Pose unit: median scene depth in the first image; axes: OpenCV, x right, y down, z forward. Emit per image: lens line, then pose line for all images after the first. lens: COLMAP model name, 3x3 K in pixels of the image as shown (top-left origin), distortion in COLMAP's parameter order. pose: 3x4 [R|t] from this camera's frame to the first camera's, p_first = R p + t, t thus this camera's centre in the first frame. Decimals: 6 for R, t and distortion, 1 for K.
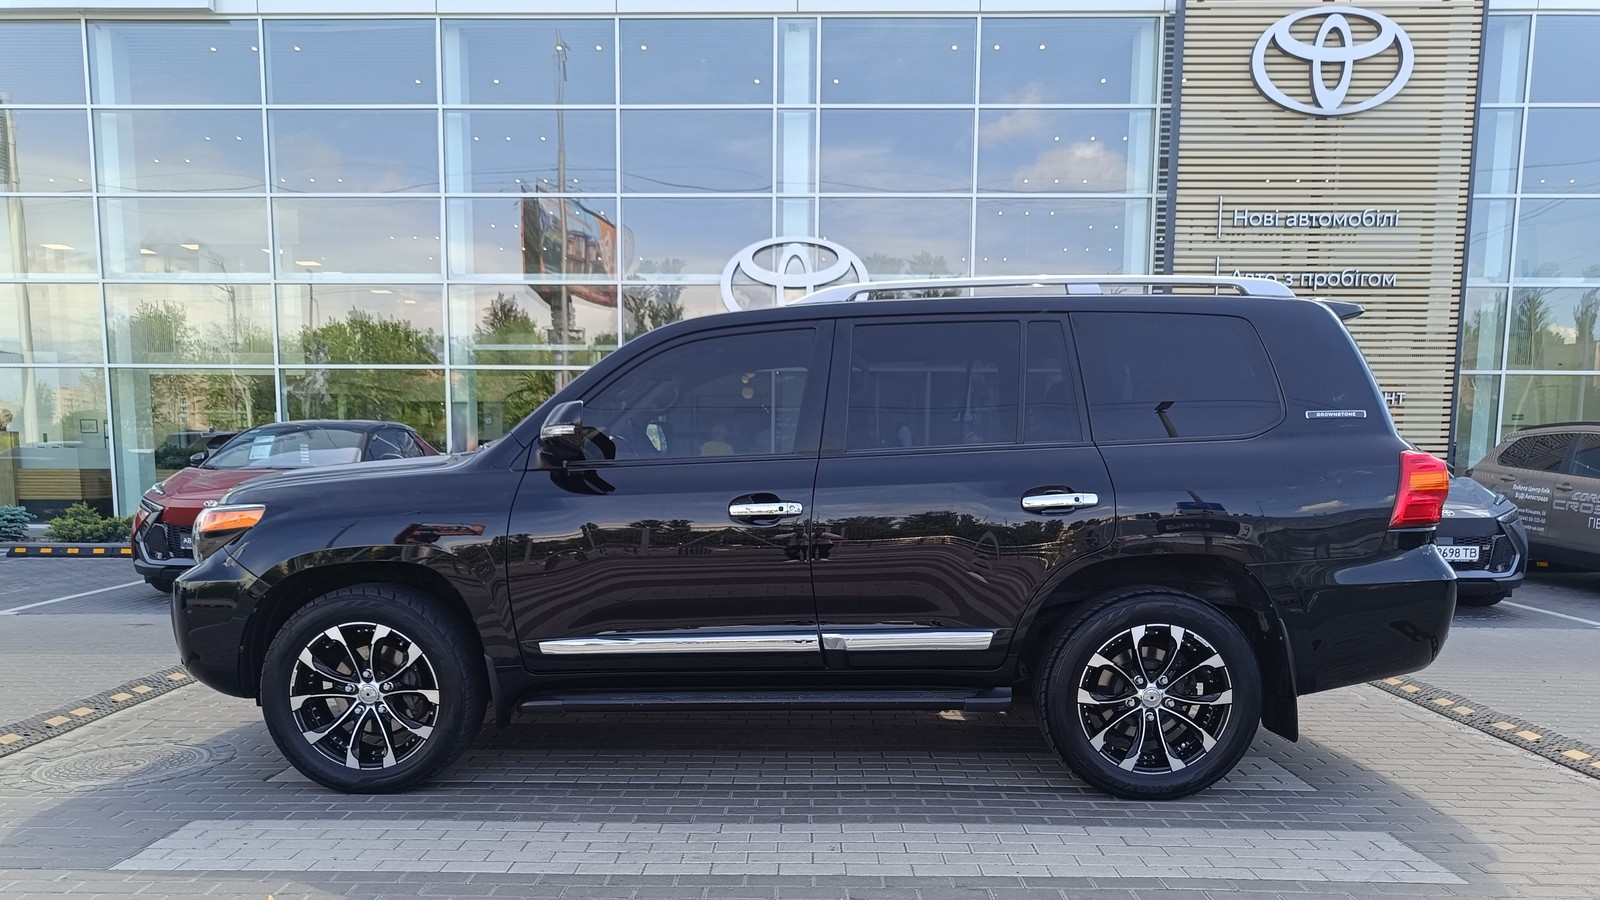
lens RADIAL K [[1121.0, 0, 781.3], [0, 1121.0, 587.5], [0, 0, 1]] dist [-0.002697, 0.007764]
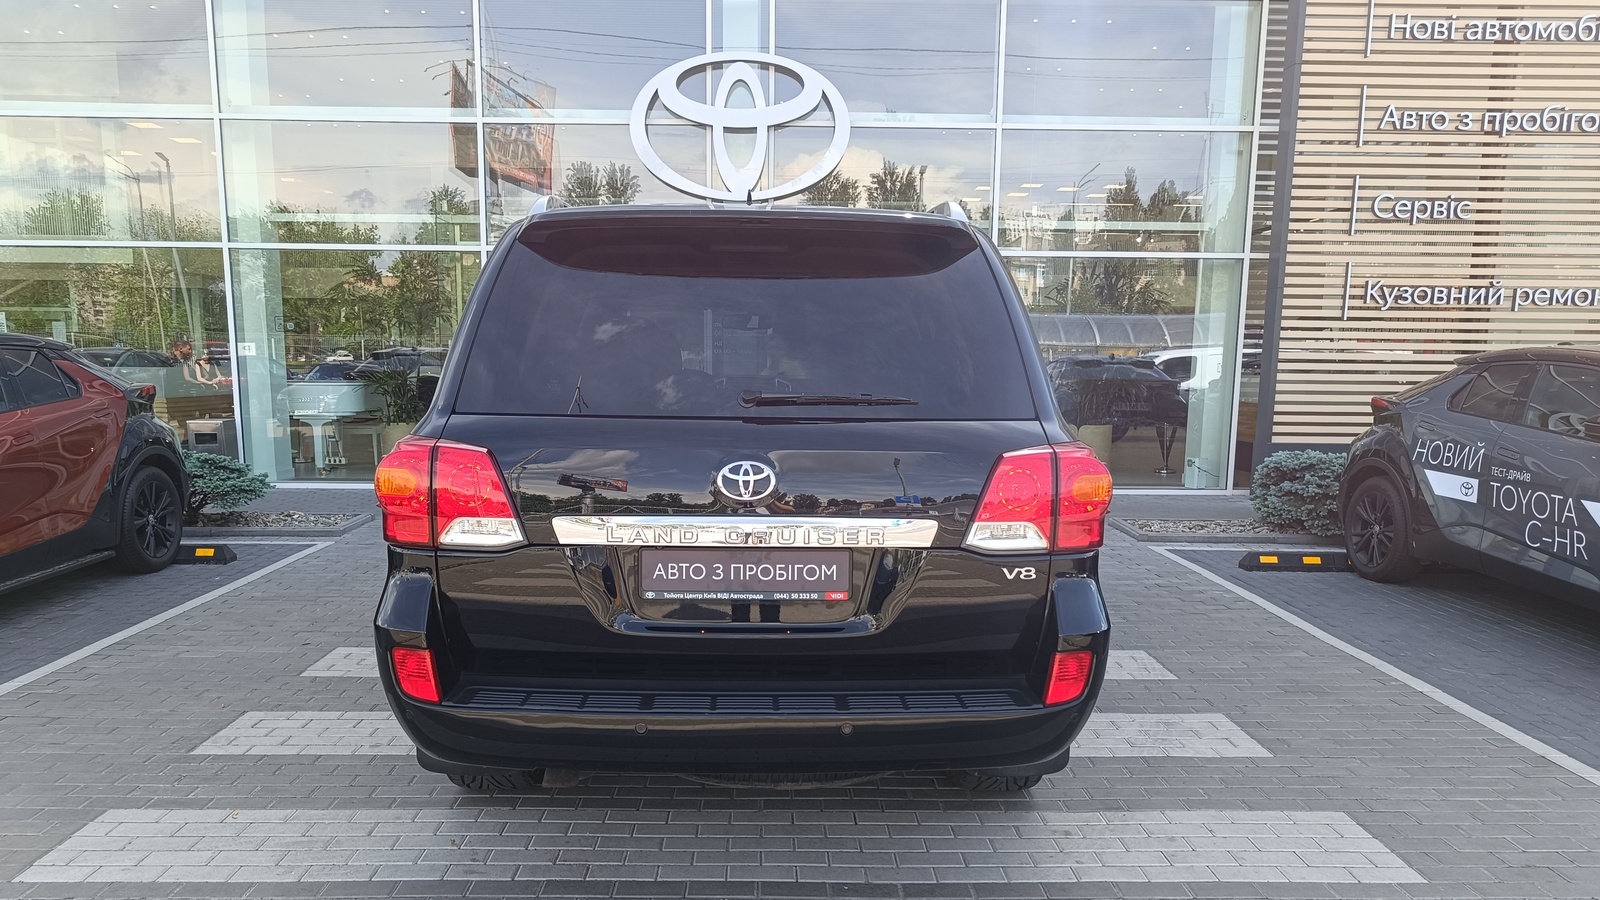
lens RADIAL K [[1171.6, 0, 772.2], [0, 1171.6, 546.1], [0, 0, 1]] dist [0.000177, 0.000626]
pose [[0.999338, -0.005302, 0.035986, 0.004970], [0.003501, 0.998748, 0.049911, -0.054296], [-0.036206, -0.049752, 0.998105, 0.294563]]
